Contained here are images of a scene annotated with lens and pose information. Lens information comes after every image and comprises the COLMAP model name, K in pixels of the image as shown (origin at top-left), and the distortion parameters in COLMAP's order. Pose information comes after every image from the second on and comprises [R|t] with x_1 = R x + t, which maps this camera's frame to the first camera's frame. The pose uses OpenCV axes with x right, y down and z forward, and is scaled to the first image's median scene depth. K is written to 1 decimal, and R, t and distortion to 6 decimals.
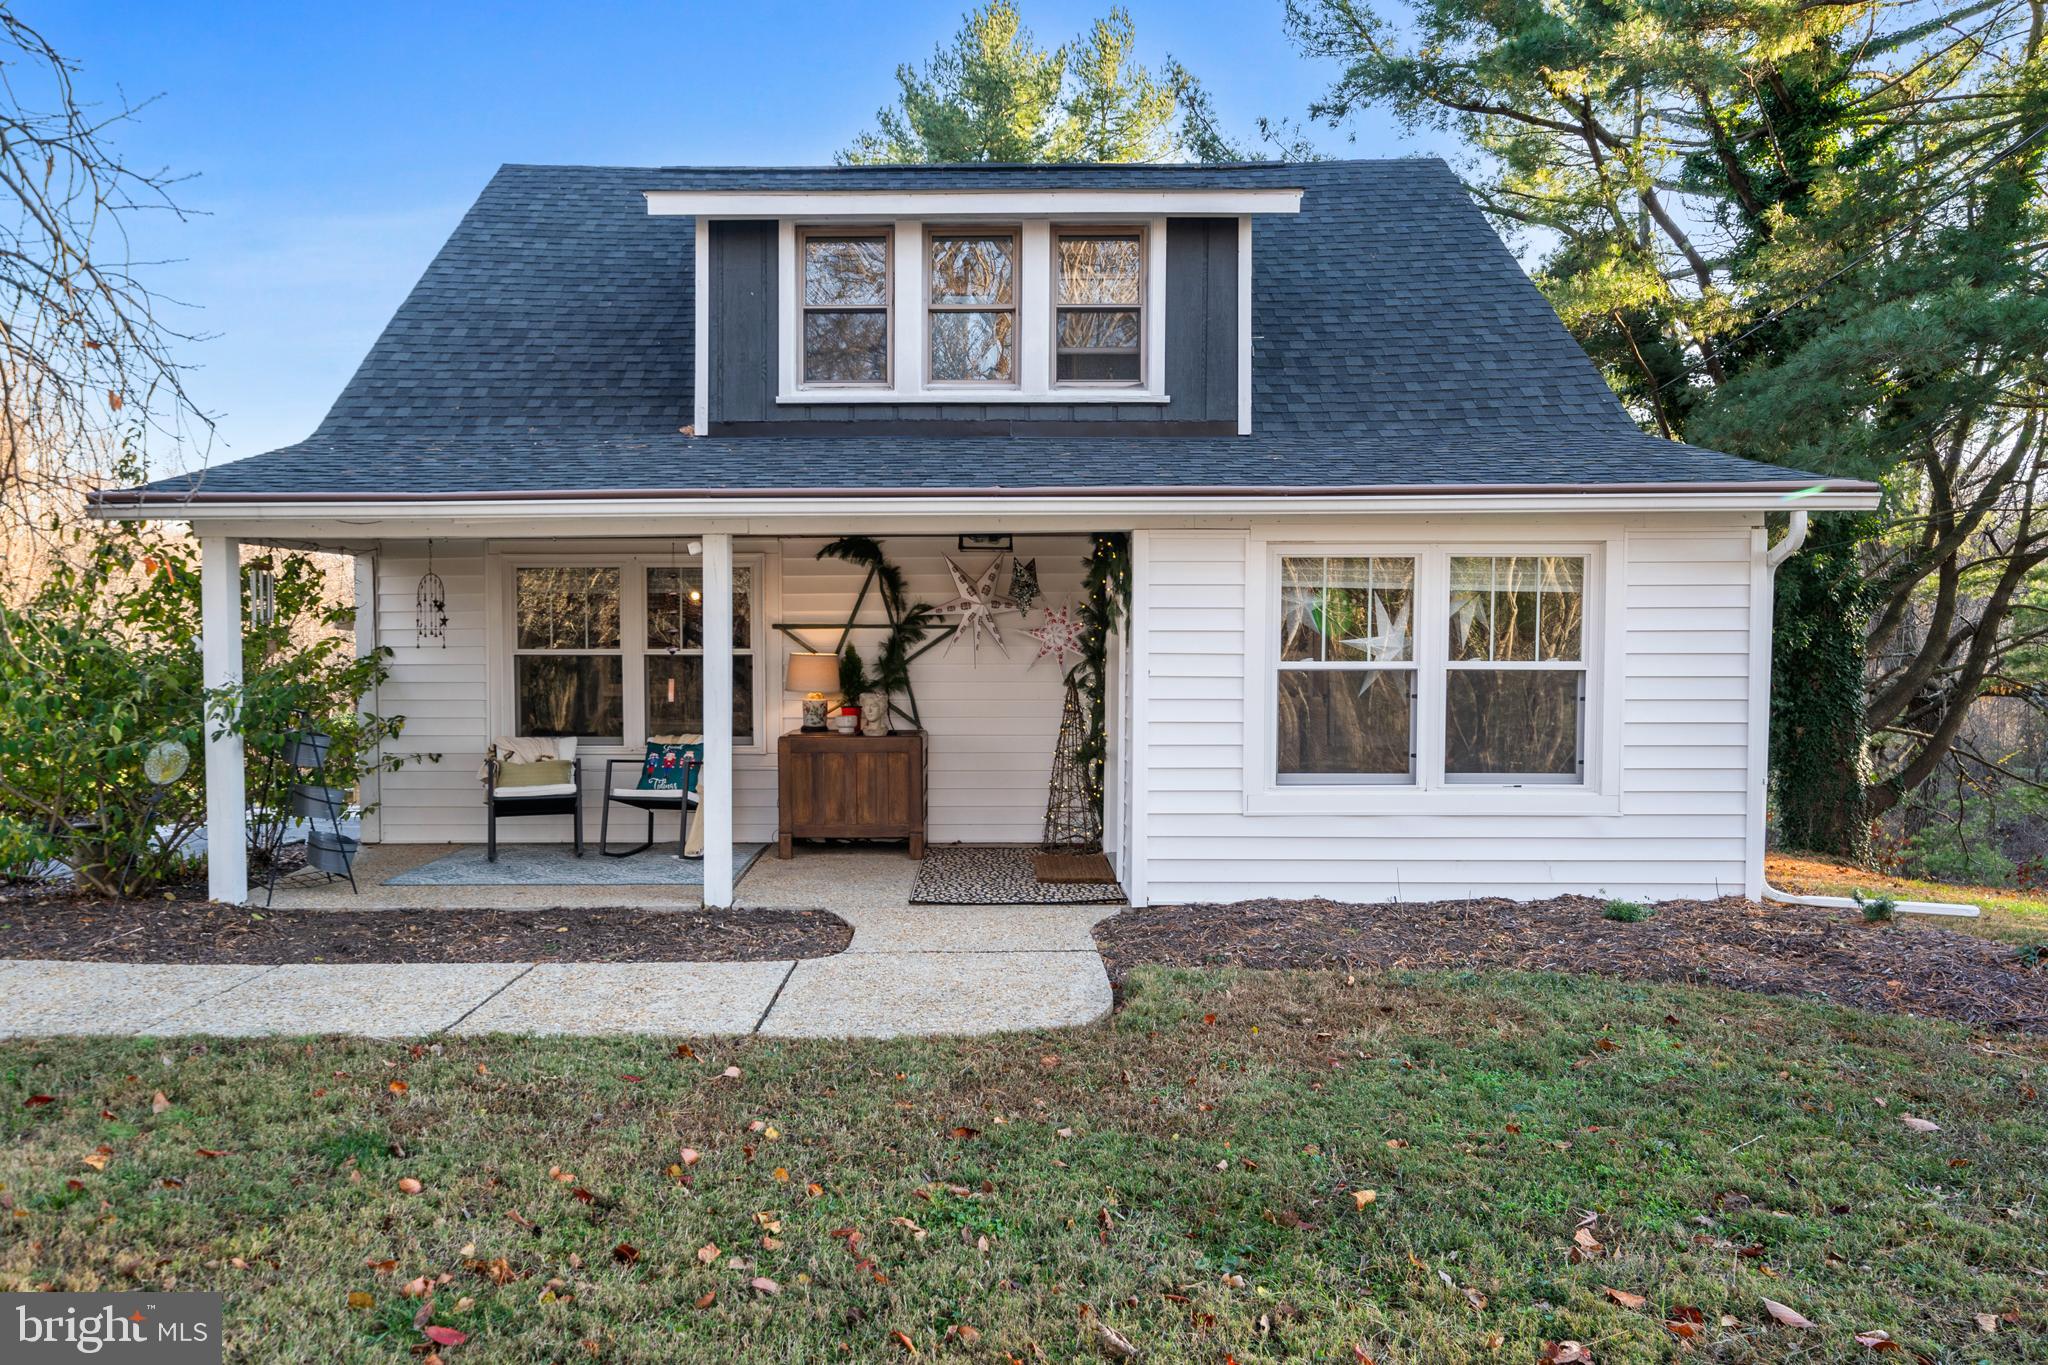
lens RADIAL K [[1433.4, 0, 1024.0], [0, 1433.4, 694.2], [0, 0, 1]] dist [0.000372, -0.002424]
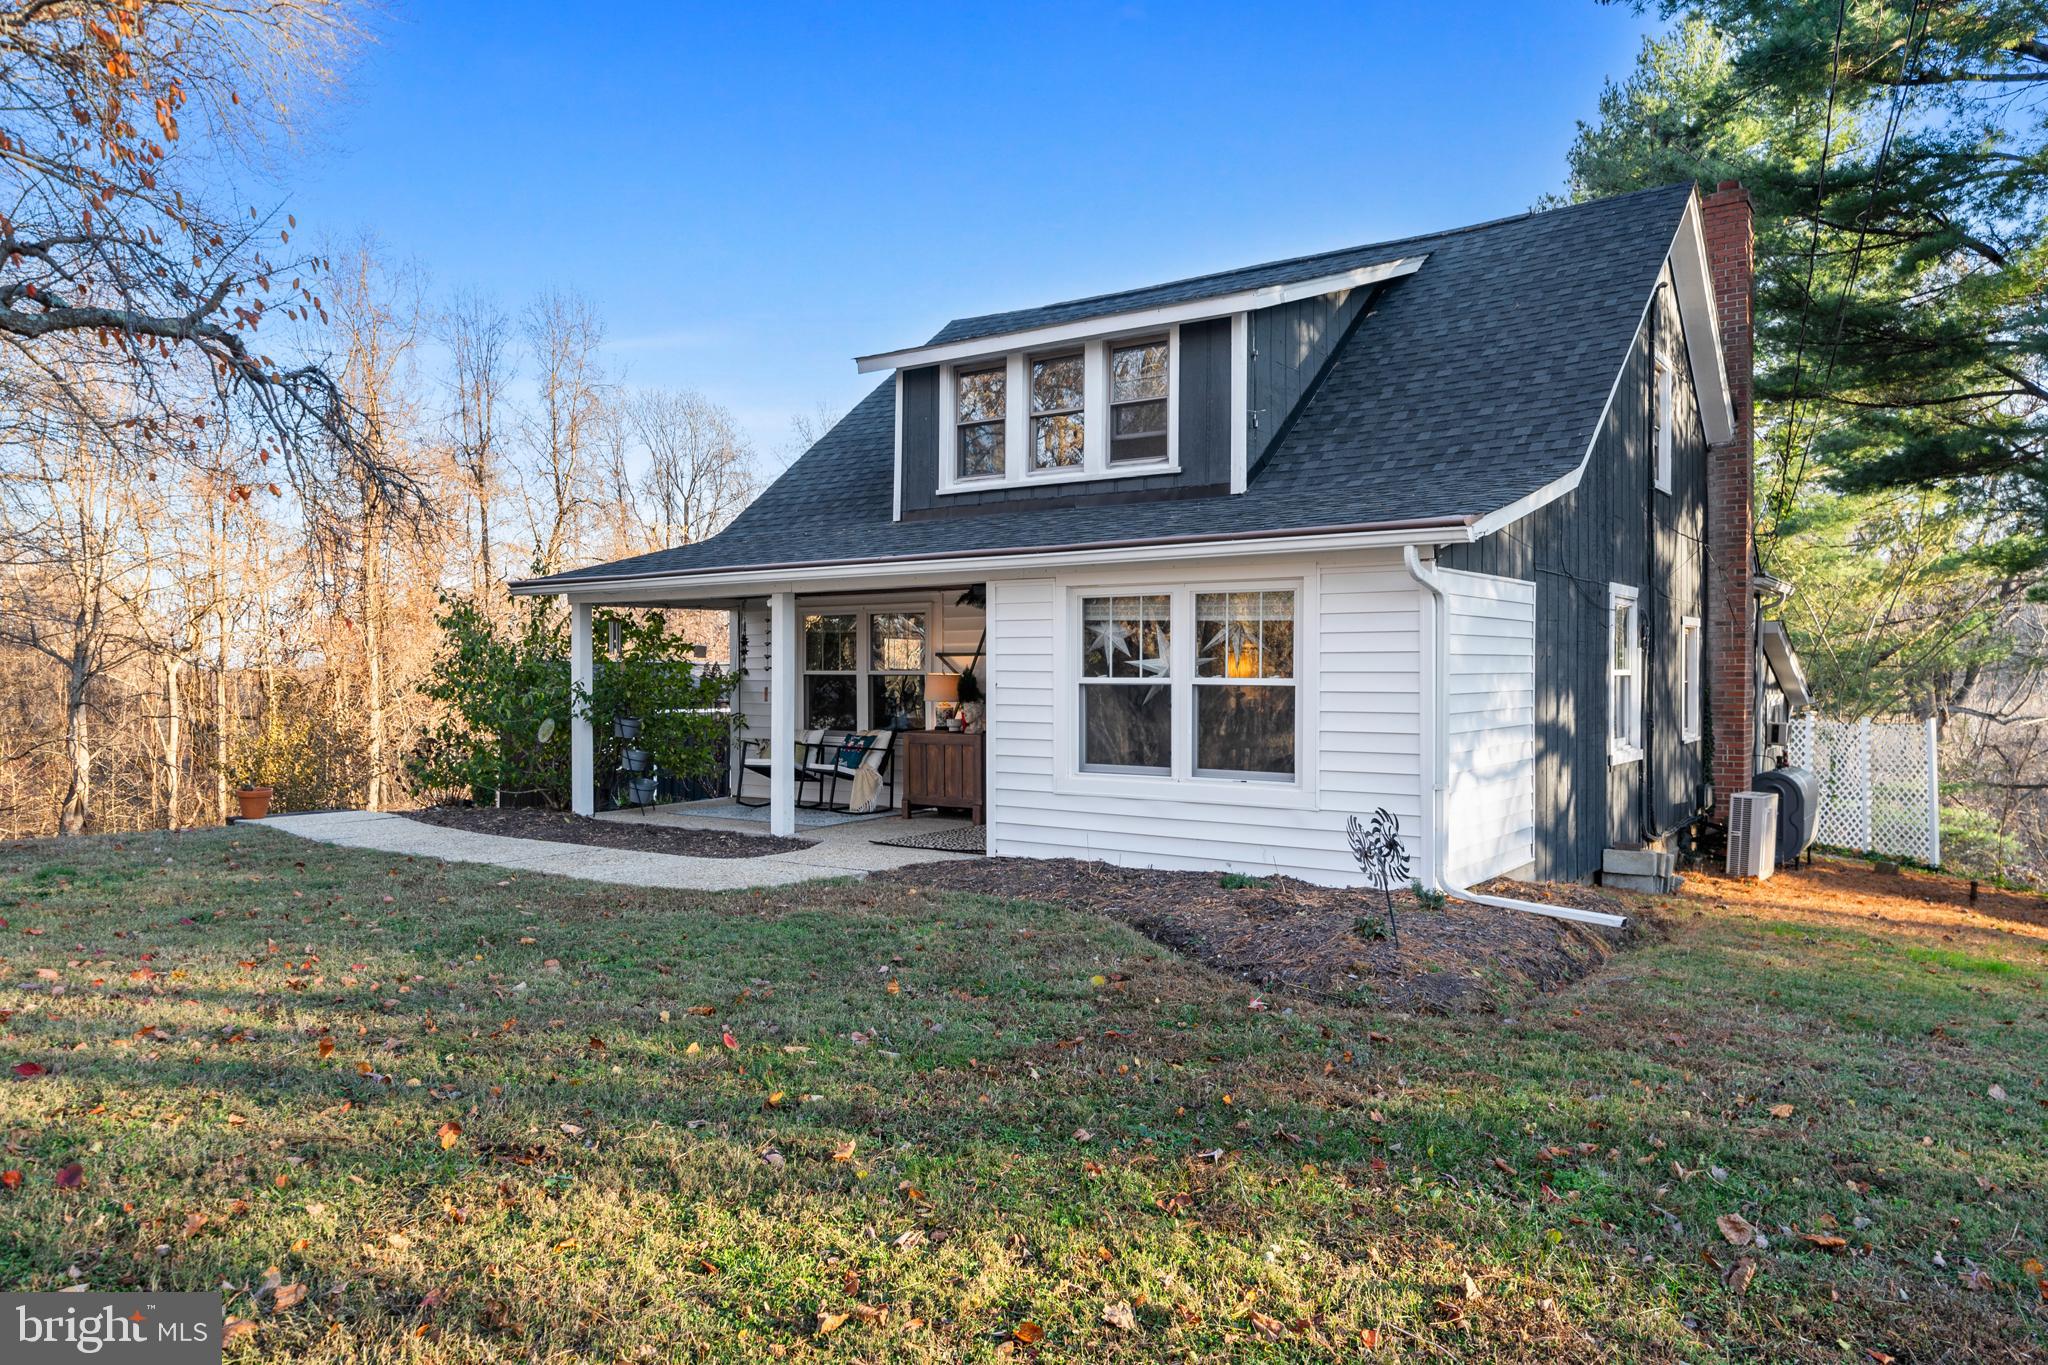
lens RADIAL K [[1433.4, 0, 1029.2], [0, 1433.4, 674.7], [0, 0, 1]] dist [0.000372, -0.002424]
pose [[0.804242, 0.004243, -0.594286, 0.733343], [-0.029790, 0.999005, -0.033183, 0.015783], [0.593554, 0.044391, 0.803569, -0.063021]]
